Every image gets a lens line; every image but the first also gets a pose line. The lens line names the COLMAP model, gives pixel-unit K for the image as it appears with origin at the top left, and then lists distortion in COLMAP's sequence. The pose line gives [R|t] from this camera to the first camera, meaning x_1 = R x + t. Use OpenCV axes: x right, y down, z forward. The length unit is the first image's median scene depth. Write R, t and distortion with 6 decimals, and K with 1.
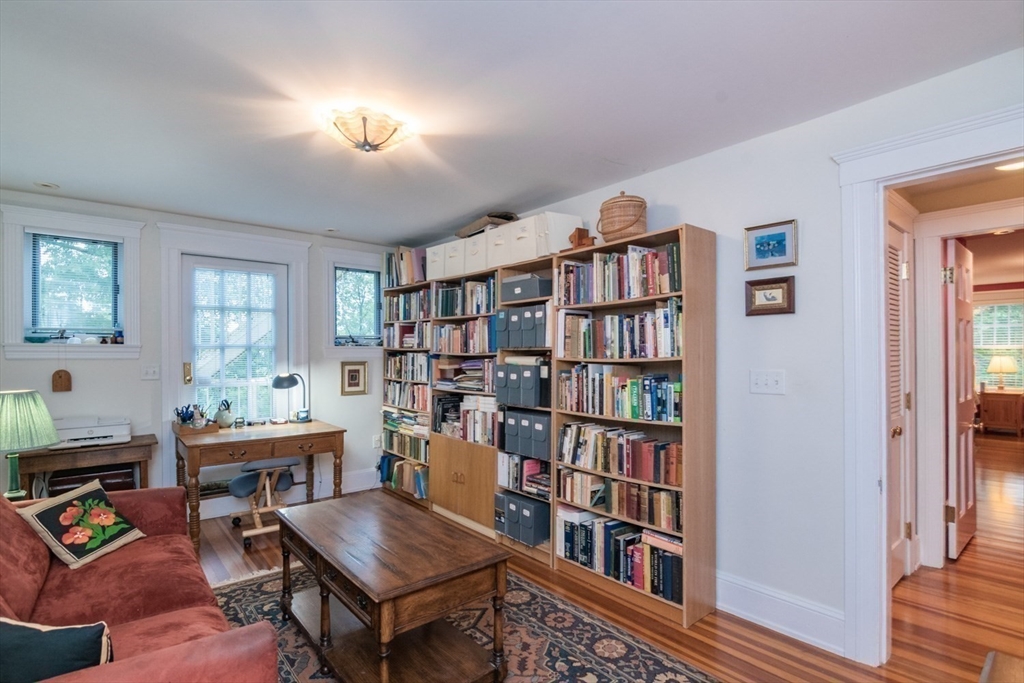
lens RADIAL K [[500.9, 0, 503.9], [0, 500.9, 346.2], [0, 0, 1]] dist [-0.013251, -0.001506]
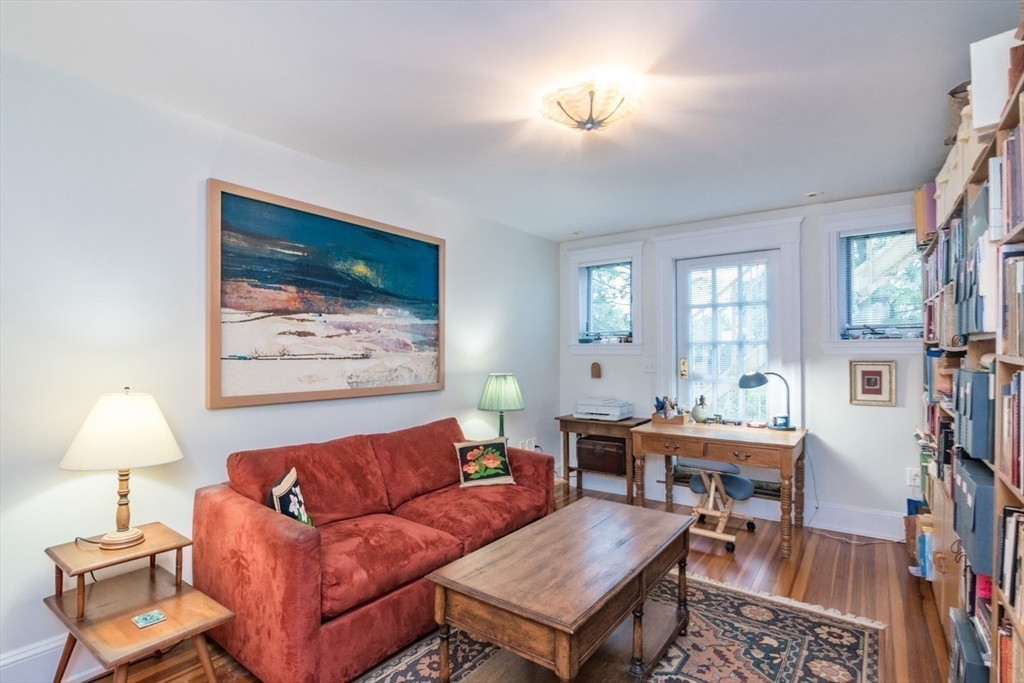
lens RADIAL K [[500.9, 0, 503.9], [0, 500.9, 346.2], [0, 0, 1]] dist [-0.013251, -0.001506]
pose [[0.238089, -0.012872, -0.971158, 0.443146], [0.016960, 0.999815, -0.009094, 0.012265], [0.971095, -0.014306, 0.238263, 0.472967]]
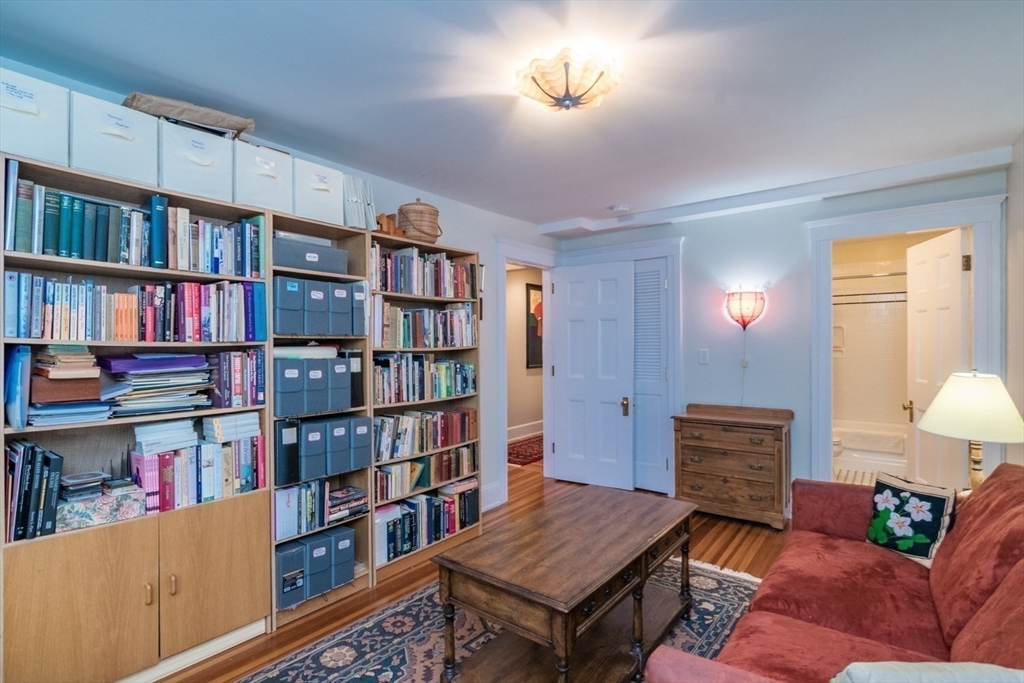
lens RADIAL K [[500.9, 0, 503.9], [0, 500.9, 346.2], [0, 0, 1]] dist [-0.013251, -0.001506]
pose [[-0.212977, 0.007686, 0.977027, -0.827797], [-0.002167, 0.999963, -0.008339, 0.027567], [-0.977055, -0.003893, -0.212953, 0.975983]]
